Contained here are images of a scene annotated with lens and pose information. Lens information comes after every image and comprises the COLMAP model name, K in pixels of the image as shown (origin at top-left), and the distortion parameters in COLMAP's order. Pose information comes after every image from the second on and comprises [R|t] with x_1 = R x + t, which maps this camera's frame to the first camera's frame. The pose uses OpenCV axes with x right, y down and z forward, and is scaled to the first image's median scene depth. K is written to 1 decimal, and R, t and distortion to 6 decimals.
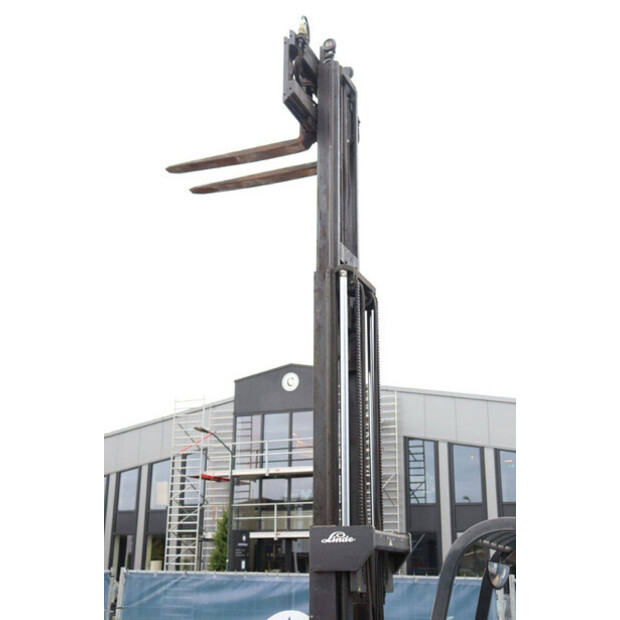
lens RADIAL K [[830.0, 0, 309.5], [0, 830.0, 312.5], [0, 0, 1]] dist [0.073211, 0.000000]
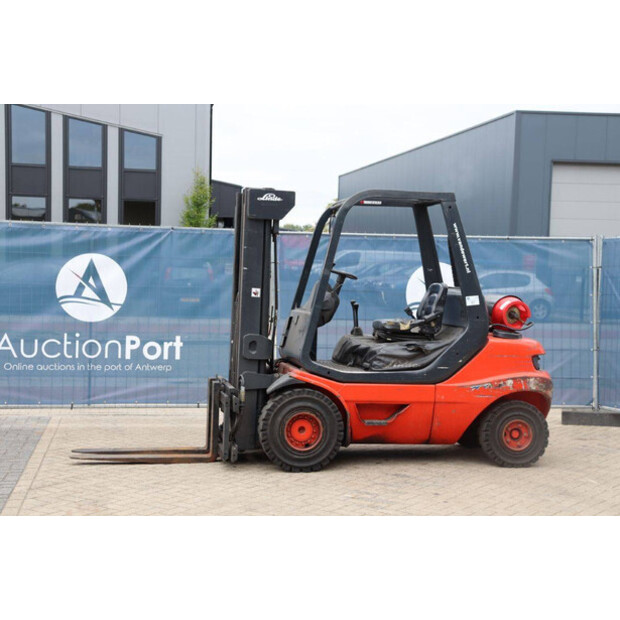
lens RADIAL K [[1023.2, 0, 313.3], [0, 1023.2, 309.6], [0, 0, 1]] dist [0.184356, 0.000000]
pose [[0.819511, -0.021679, 0.572653, -0.145059], [-0.182433, 0.937426, 0.296564, -0.014601], [-0.543249, -0.347509, 0.764276, -0.076029]]
